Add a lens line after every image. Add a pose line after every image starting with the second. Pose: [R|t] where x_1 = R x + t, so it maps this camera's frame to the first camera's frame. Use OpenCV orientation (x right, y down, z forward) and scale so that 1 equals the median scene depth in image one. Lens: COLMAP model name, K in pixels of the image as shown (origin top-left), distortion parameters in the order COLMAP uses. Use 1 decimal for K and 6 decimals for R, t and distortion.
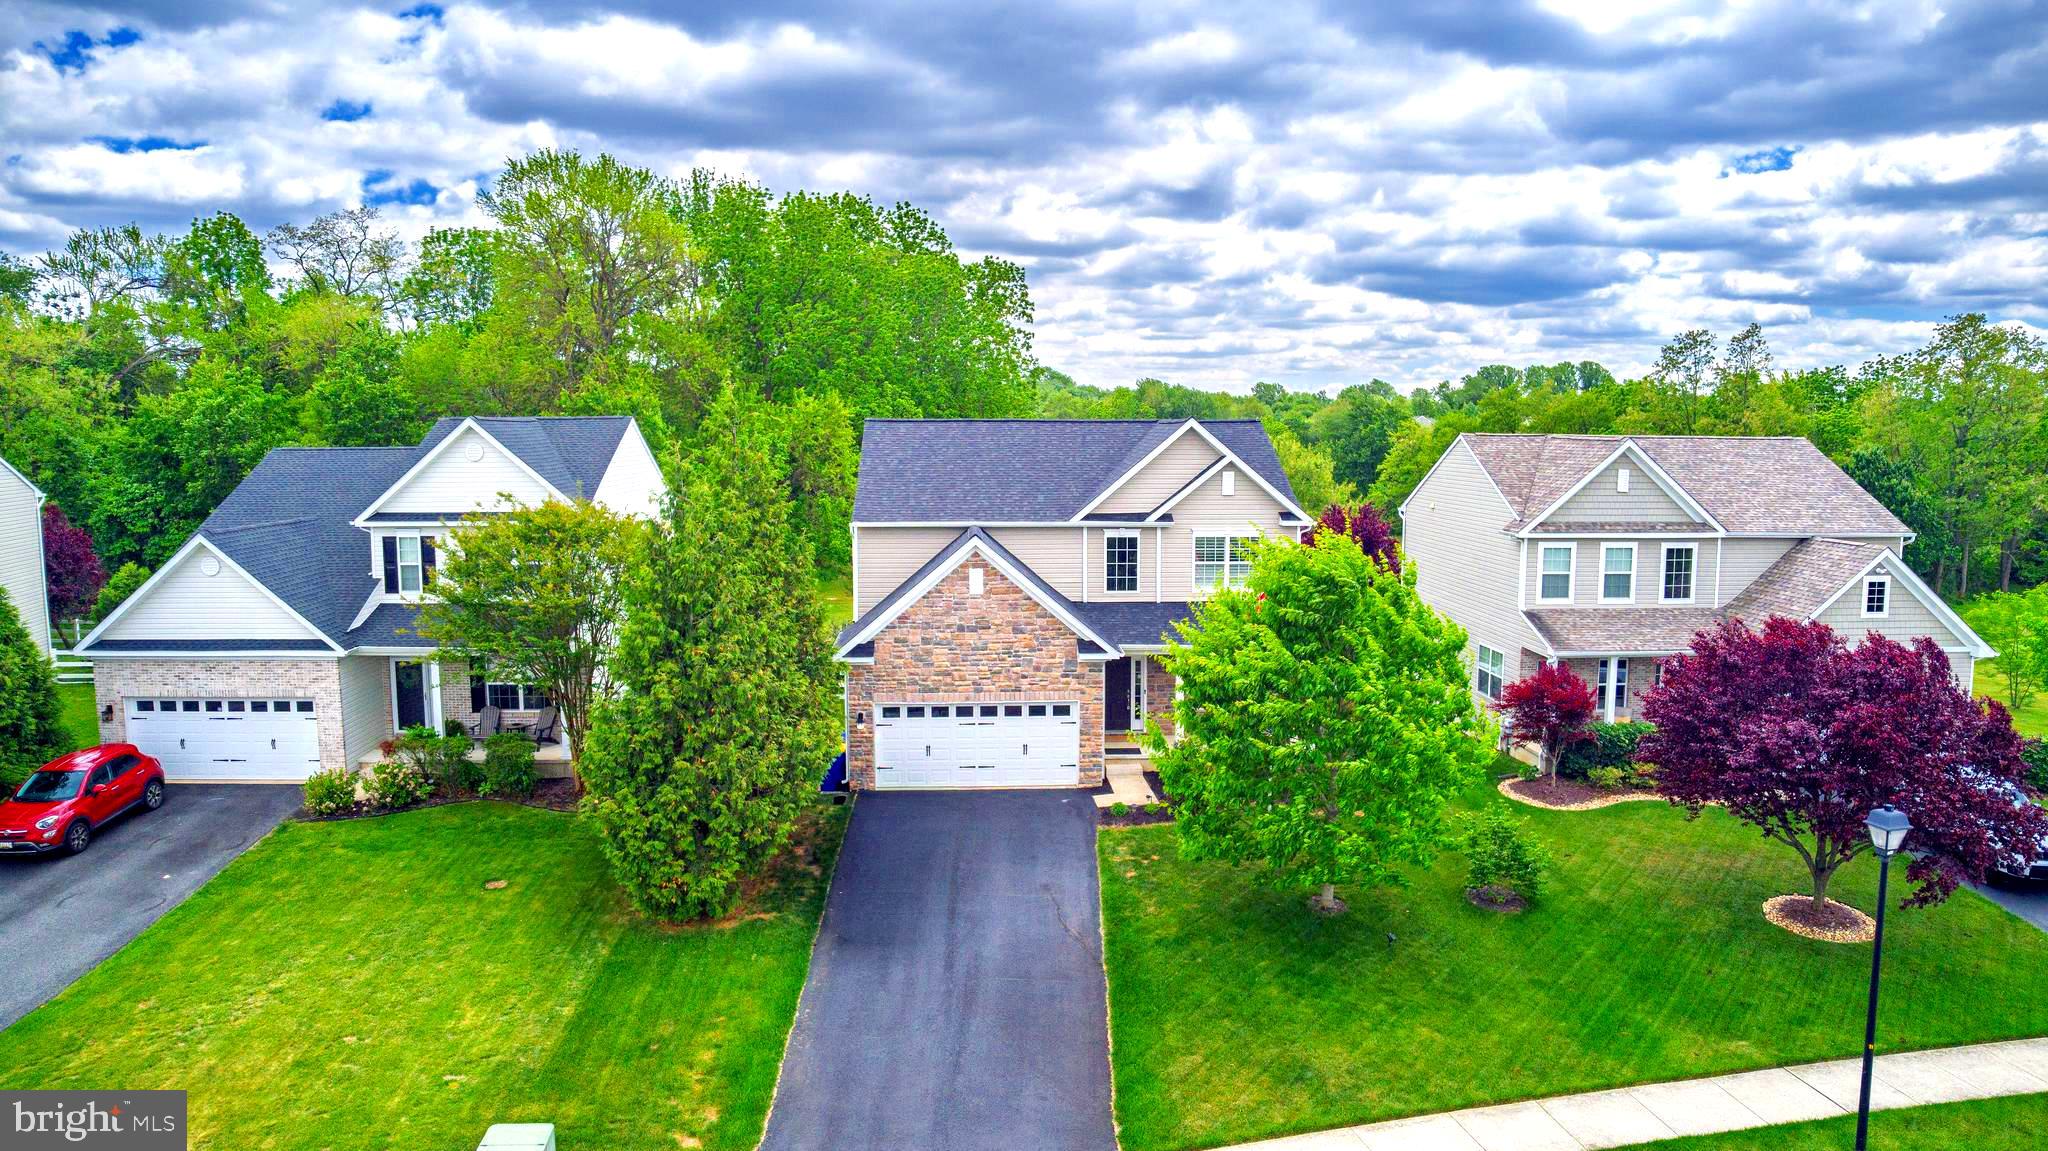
lens RADIAL K [[1315.7, 0, 1042.8], [0, 1315.7, 570.3], [0, 0, 1]] dist [-0.109040, 0.041695]
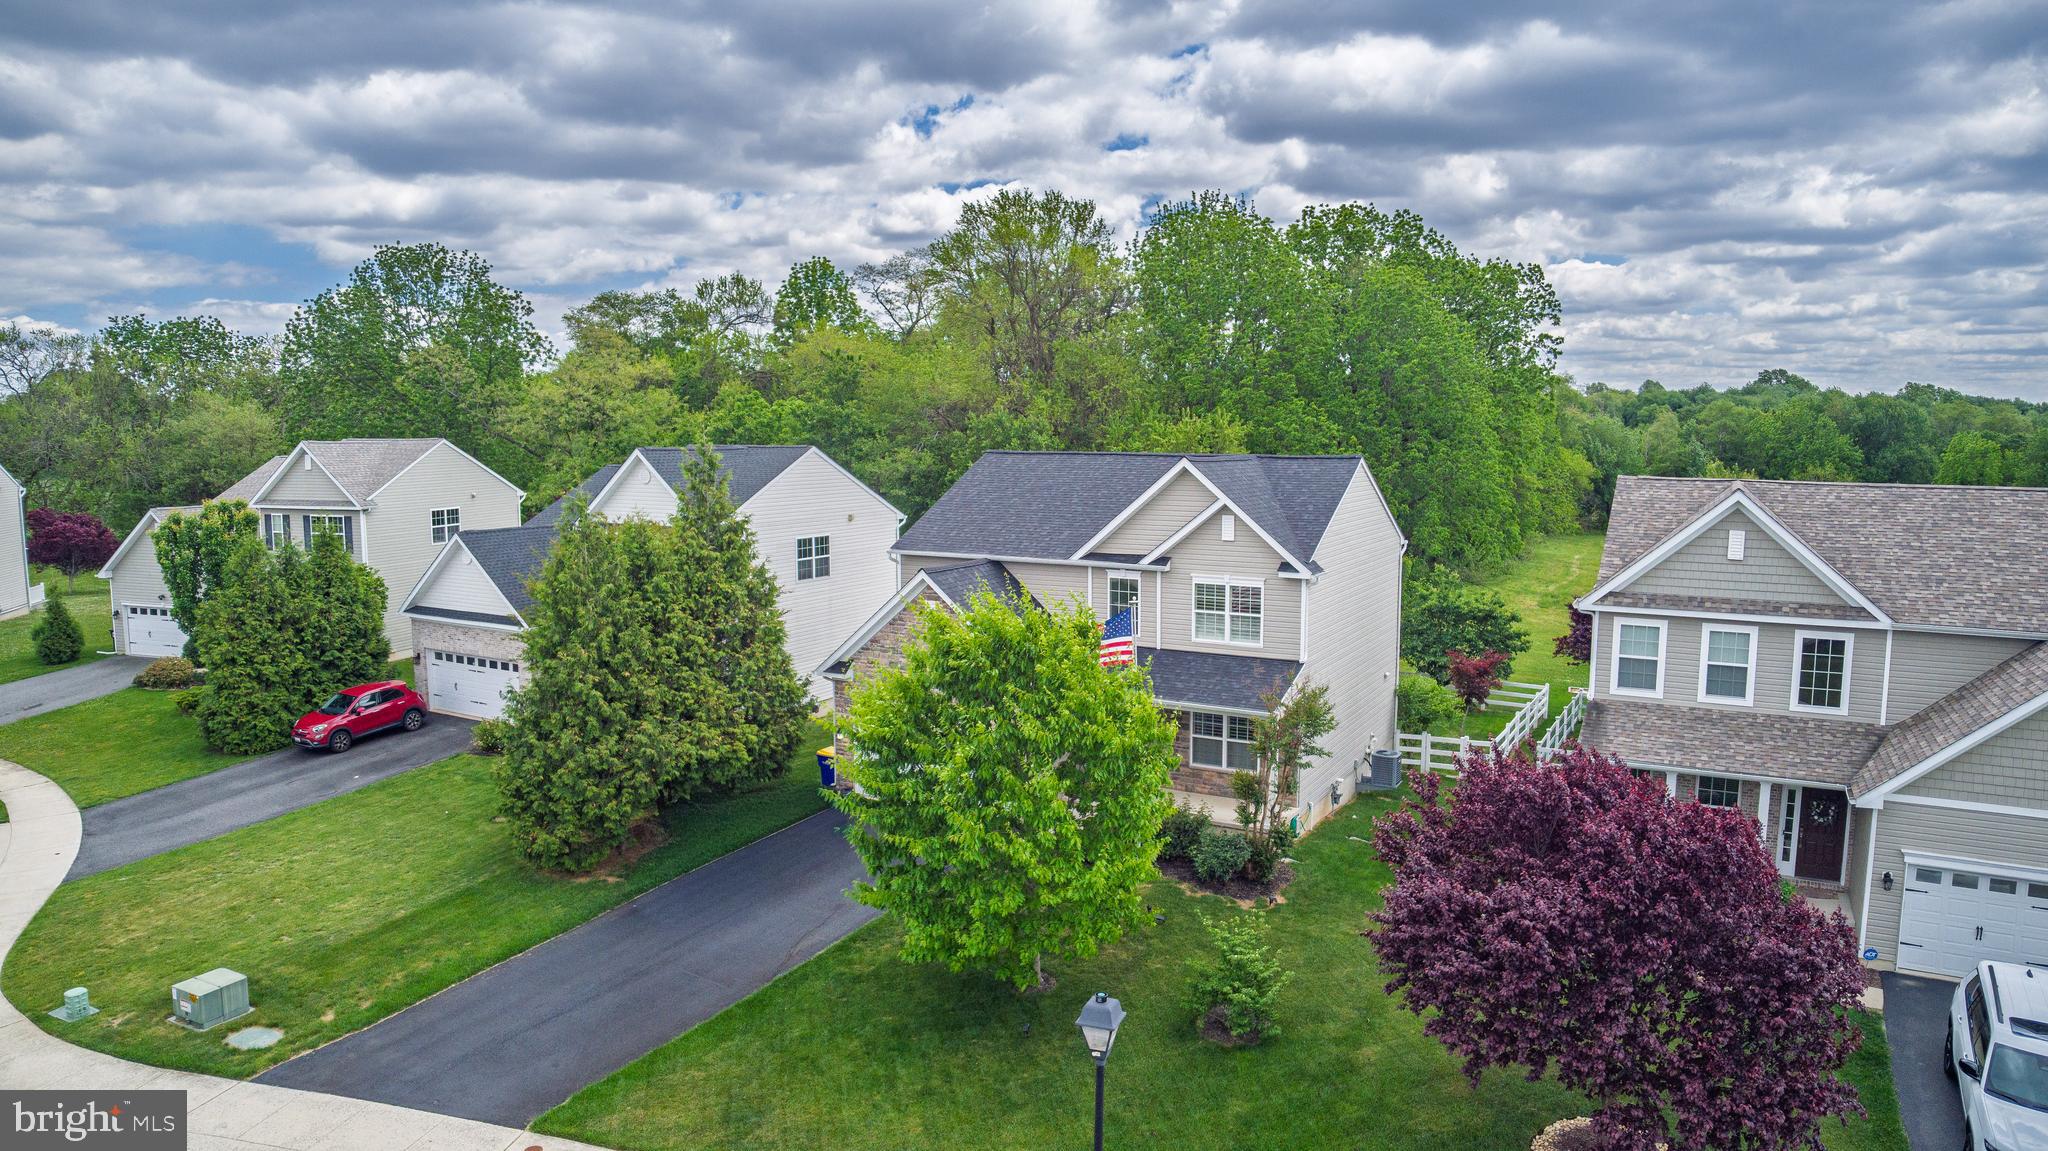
lens RADIAL K [[1310.4, 0, 1040.1], [0, 1310.4, 570.0], [0, 0, 1]] dist [-0.120909, 0.053135]
pose [[0.842748, 0.059373, -0.535025, 0.541539], [-0.060378, 0.998053, 0.015653, -0.044552], [0.534912, 0.019112, 0.844691, 0.151619]]
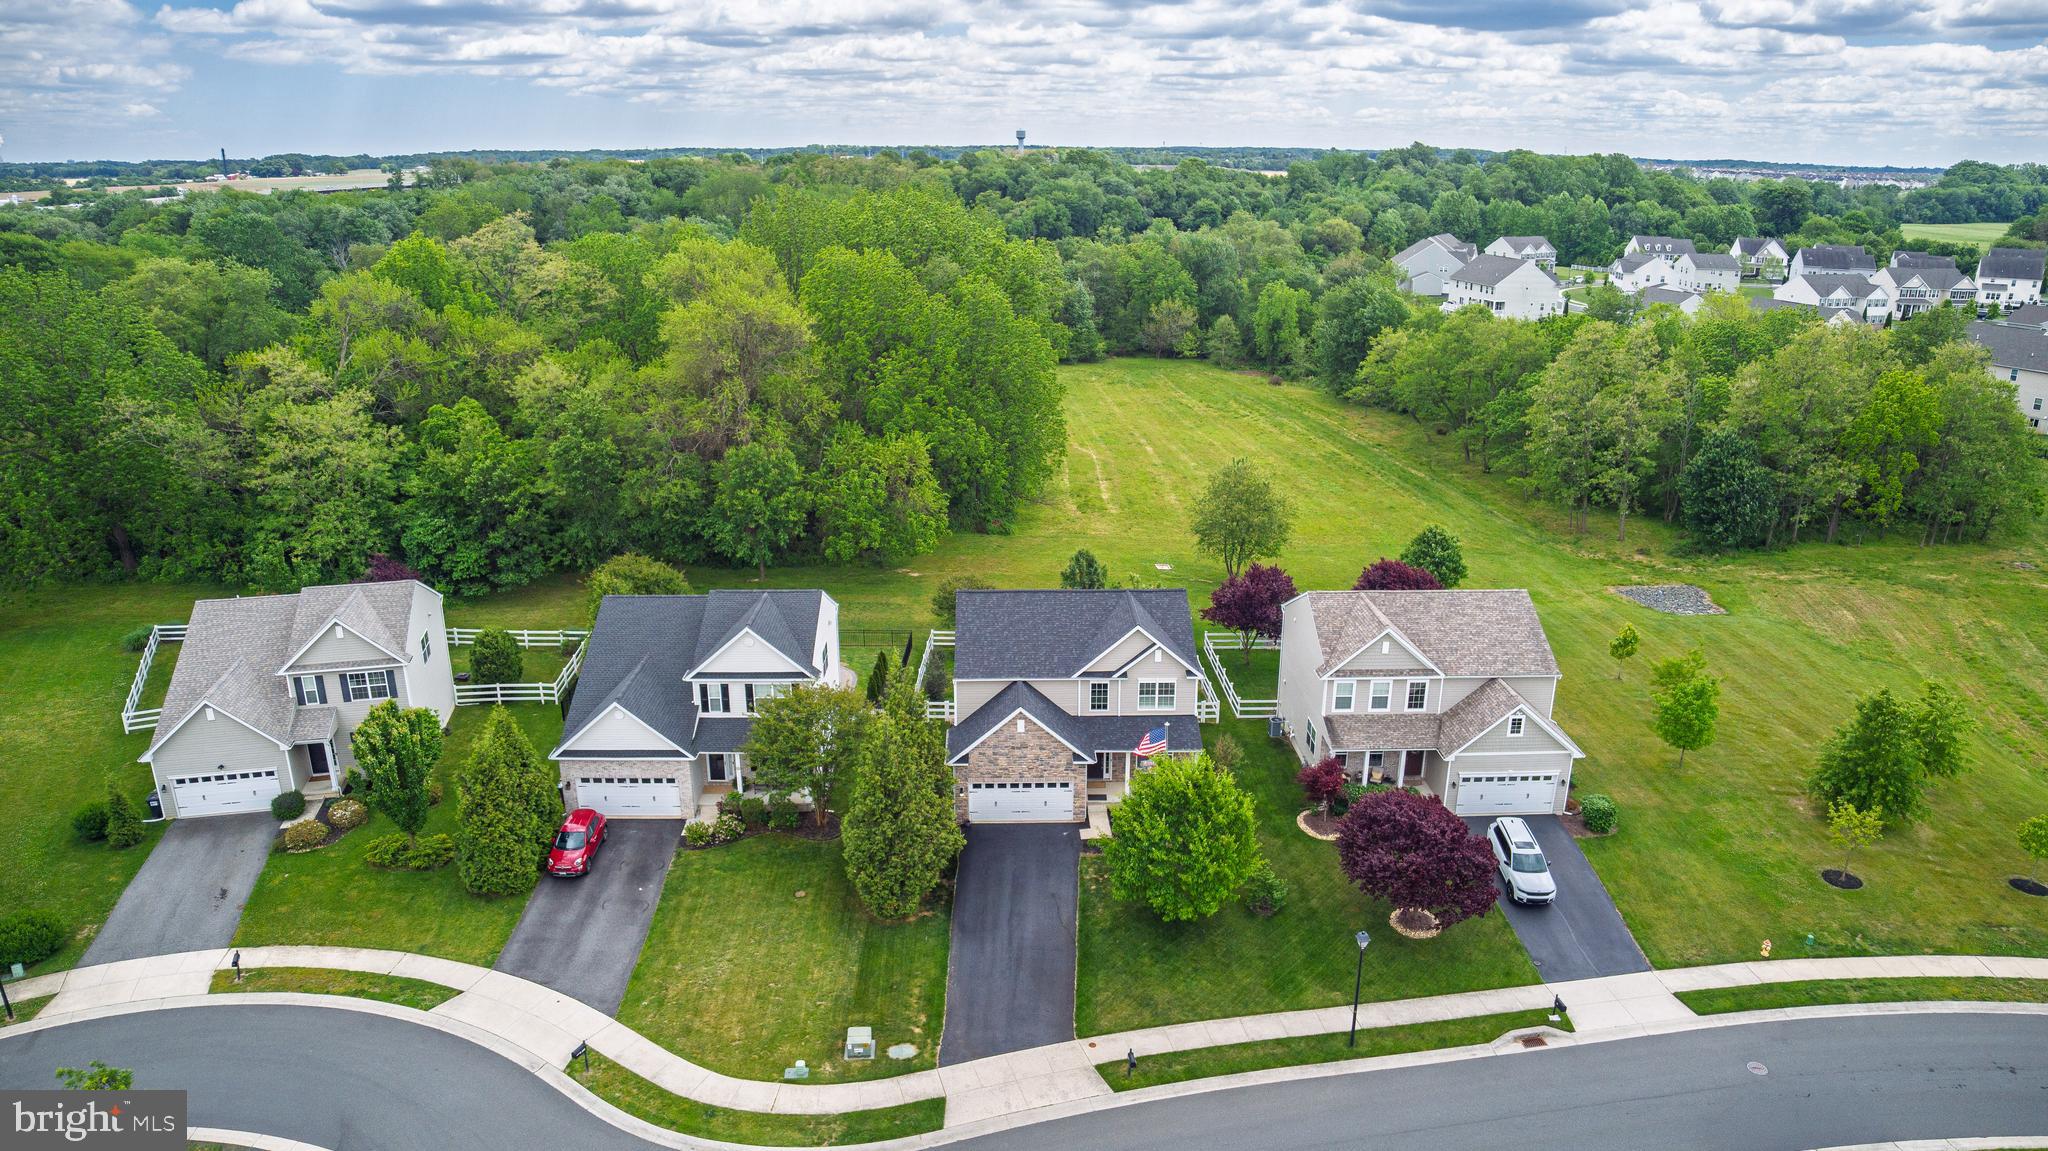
lens RADIAL K [[1333.7, 0, 1052.6], [0, 1333.7, 572.1], [0, 0, 1]] dist [-0.096673, -0.001296]
pose [[0.999759, 0.014594, -0.016419, 0.023461], [-0.010823, 0.977651, 0.209958, -0.585650], [0.019117, -0.209729, 0.977573, -0.816937]]
